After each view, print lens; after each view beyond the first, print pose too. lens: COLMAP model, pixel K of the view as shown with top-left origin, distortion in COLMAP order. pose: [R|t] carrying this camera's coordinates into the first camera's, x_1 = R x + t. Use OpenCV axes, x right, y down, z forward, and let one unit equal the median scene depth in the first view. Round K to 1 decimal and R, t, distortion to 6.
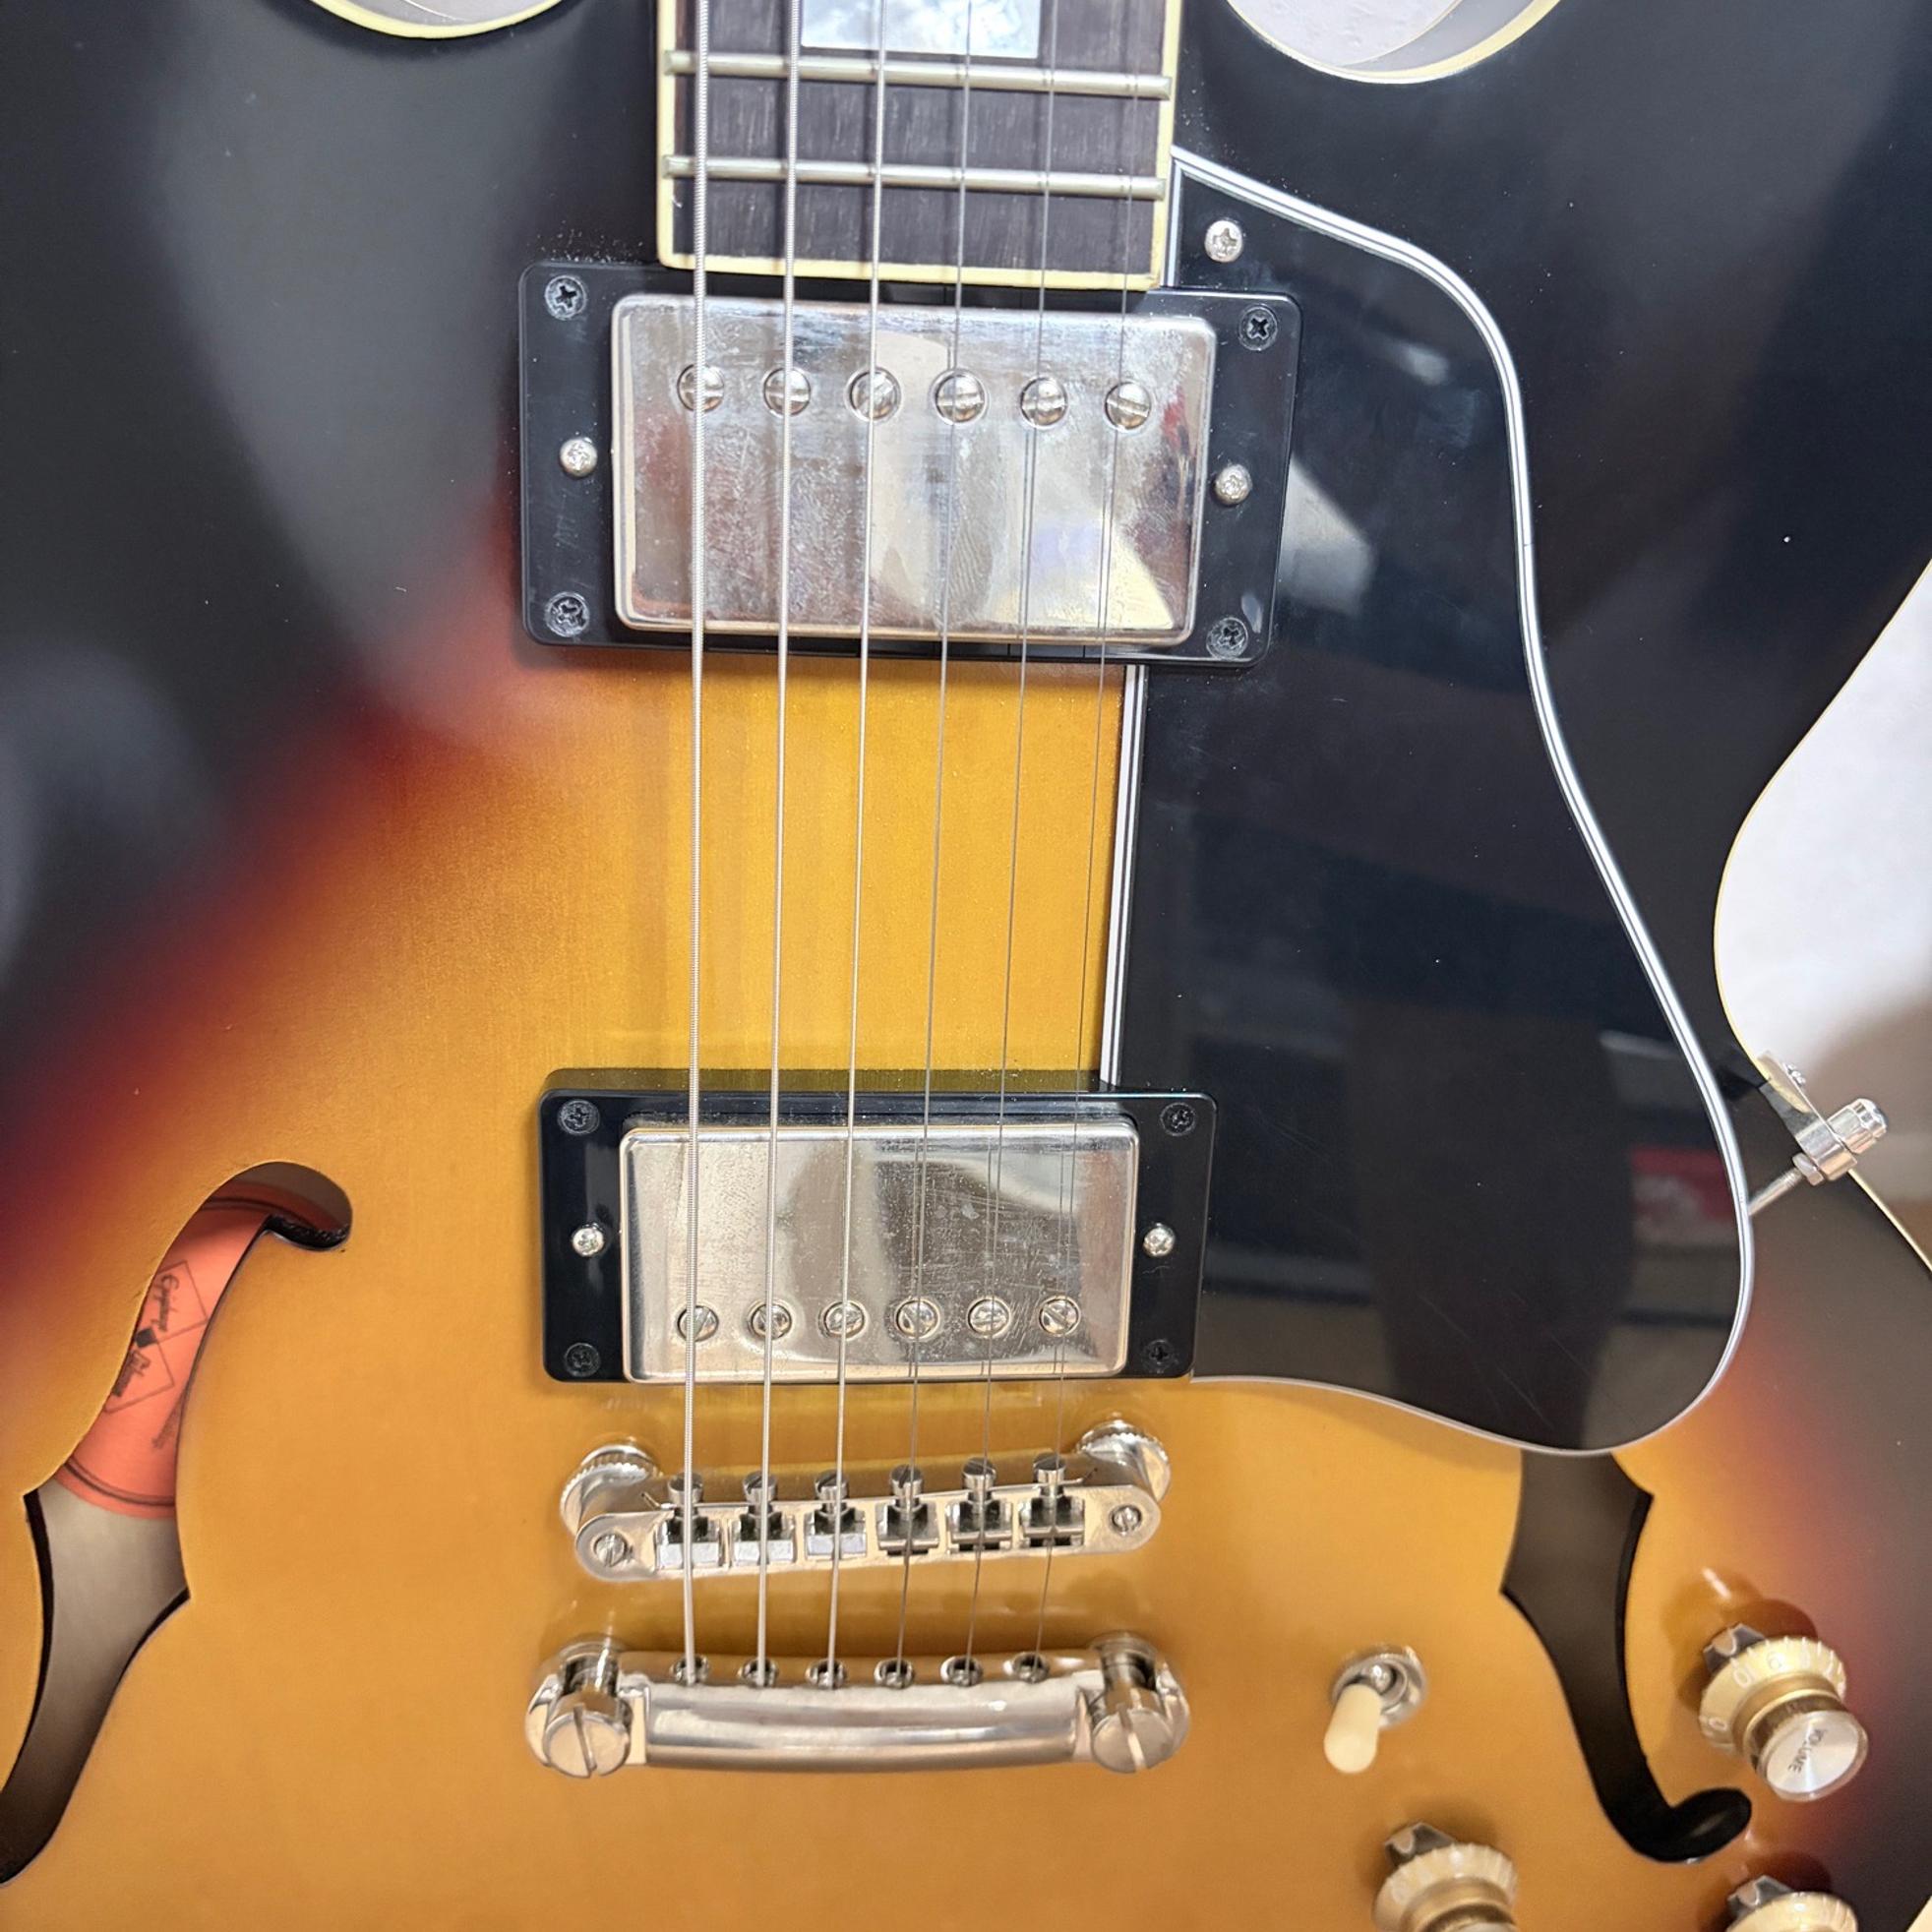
lens RADIAL K [[2015.2, 0, 966.0], [0, 2015.2, 966.0], [0, 0, 1]] dist [-0.045843, 0.014017]
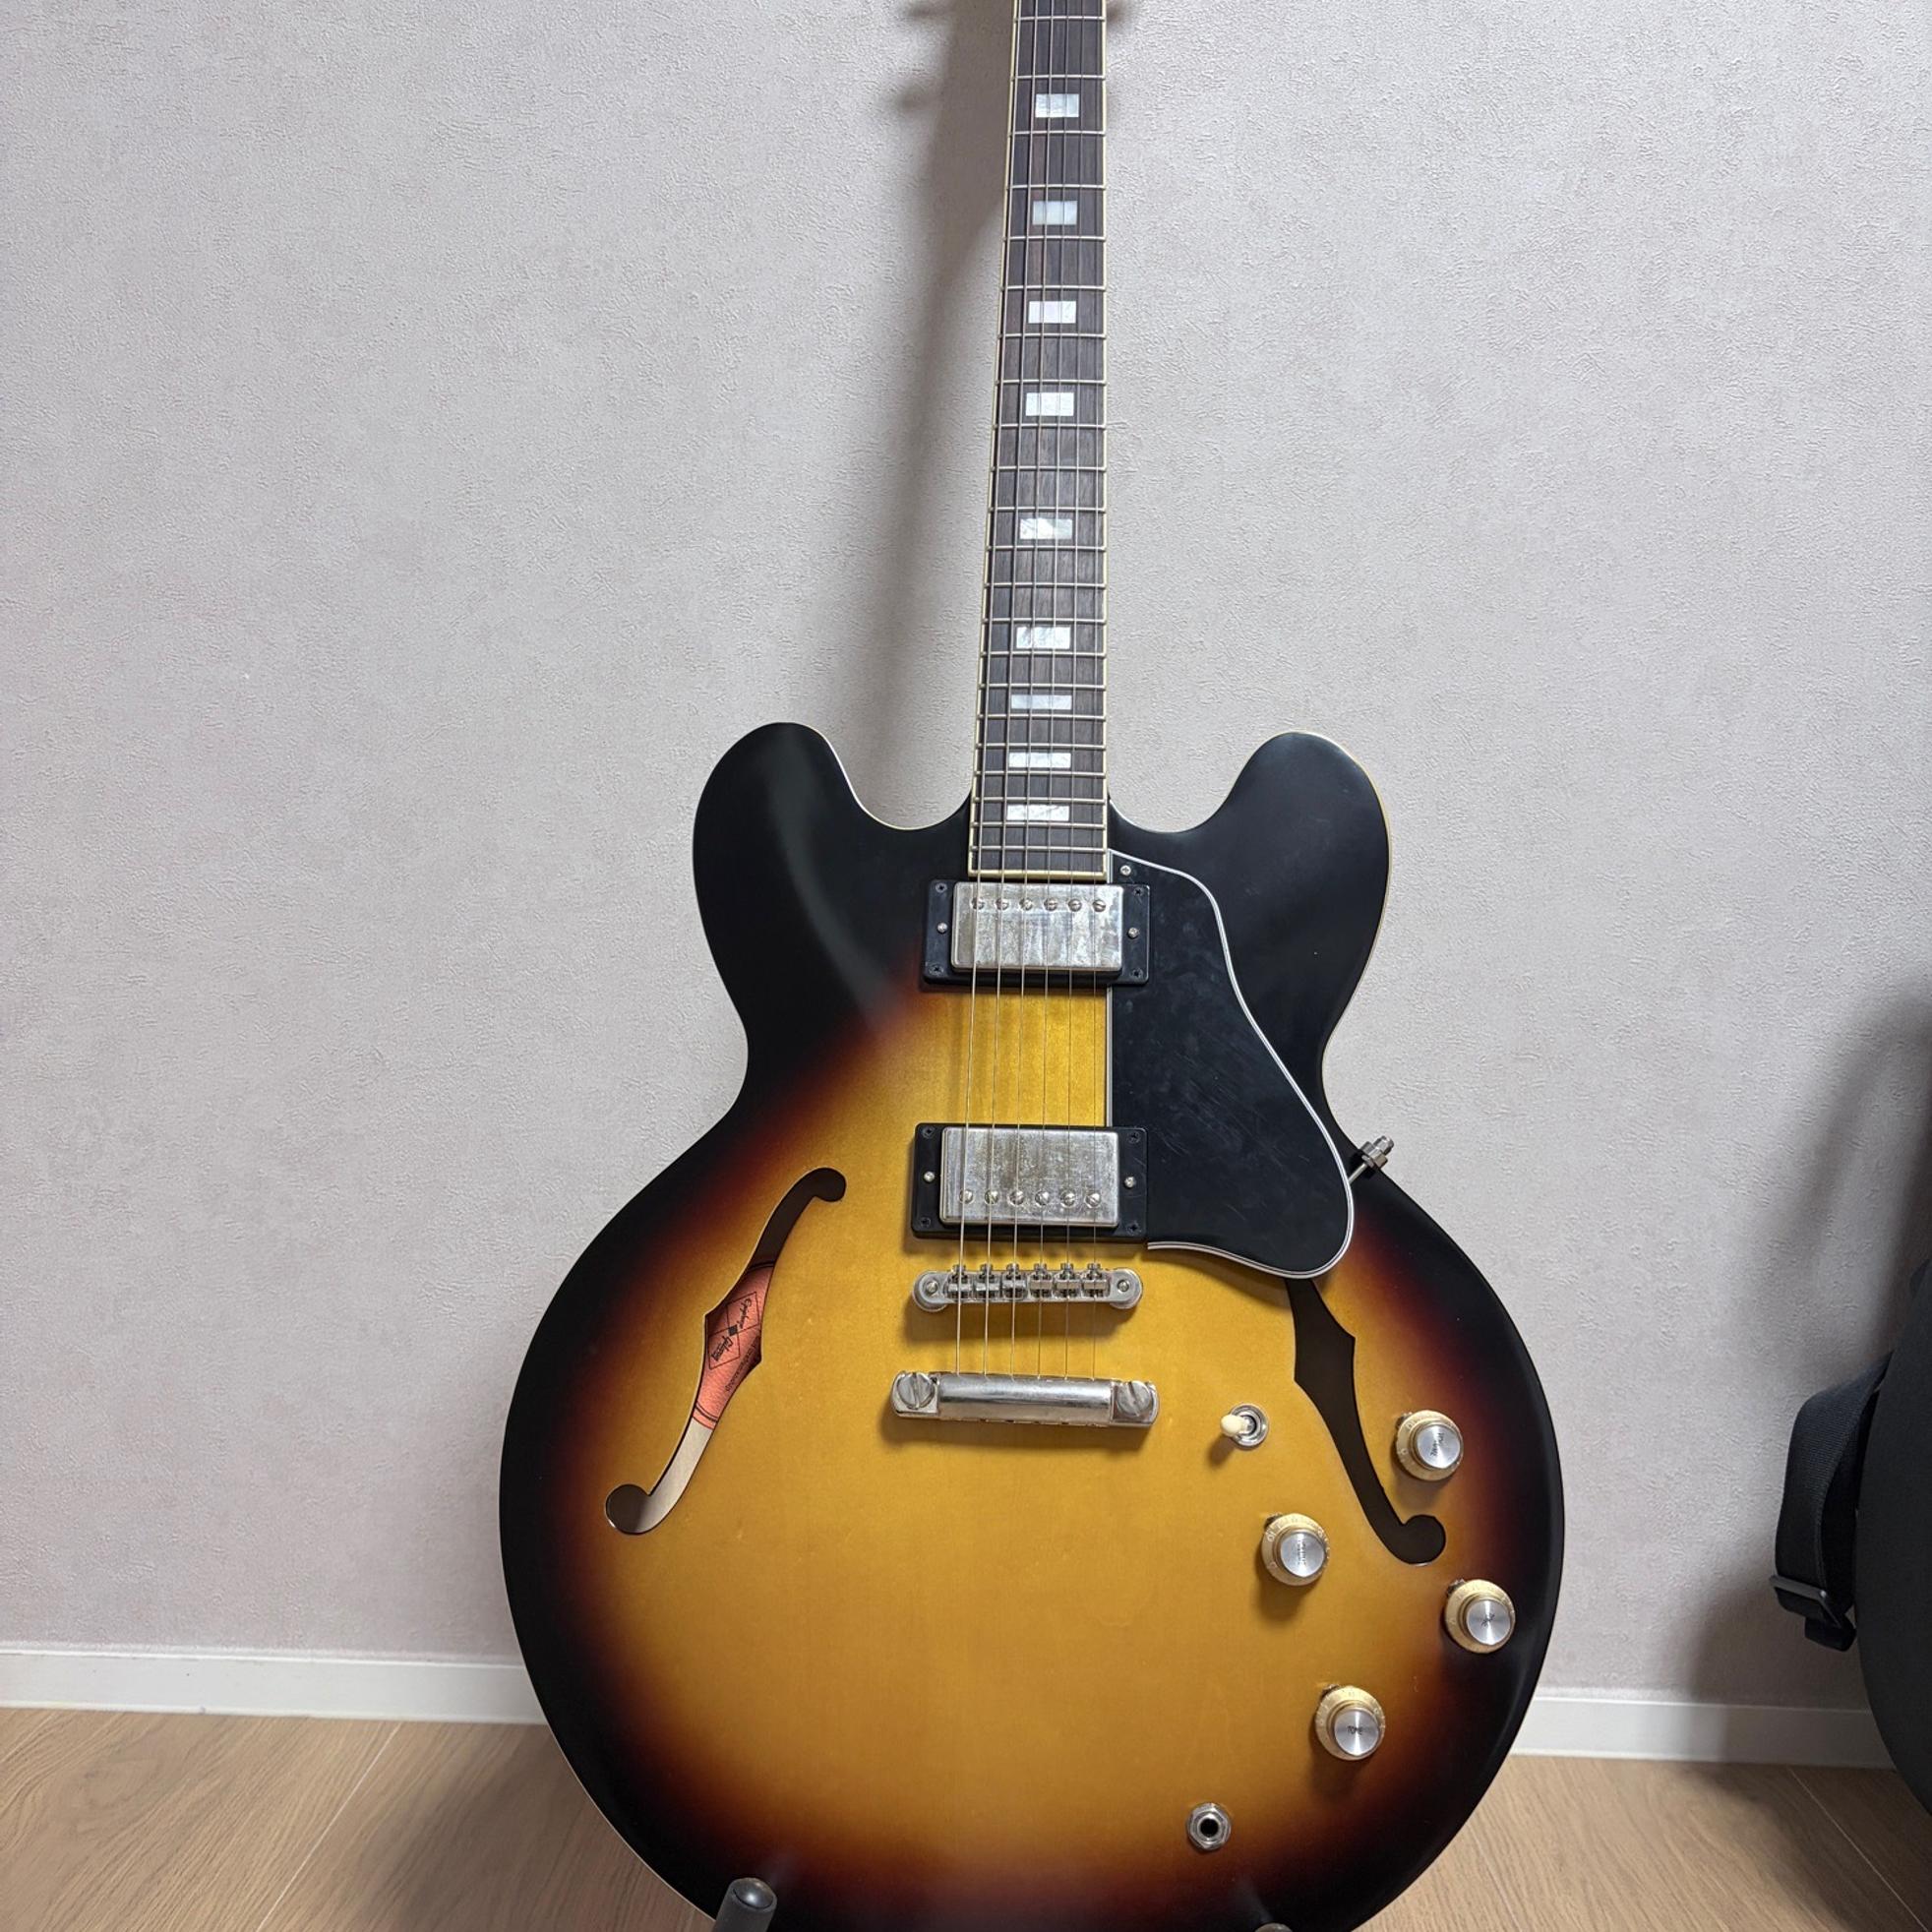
lens RADIAL K [[2015.2, 0, 966.0], [0, 2015.2, 966.0], [0, 0, 1]] dist [-0.045843, 0.014017]
pose [[0.994004, -0.044666, -0.099802, 0.193050], [-0.030769, 0.761611, -0.647304, 2.056454], [0.104922, 0.646493, 0.755670, -1.591835]]
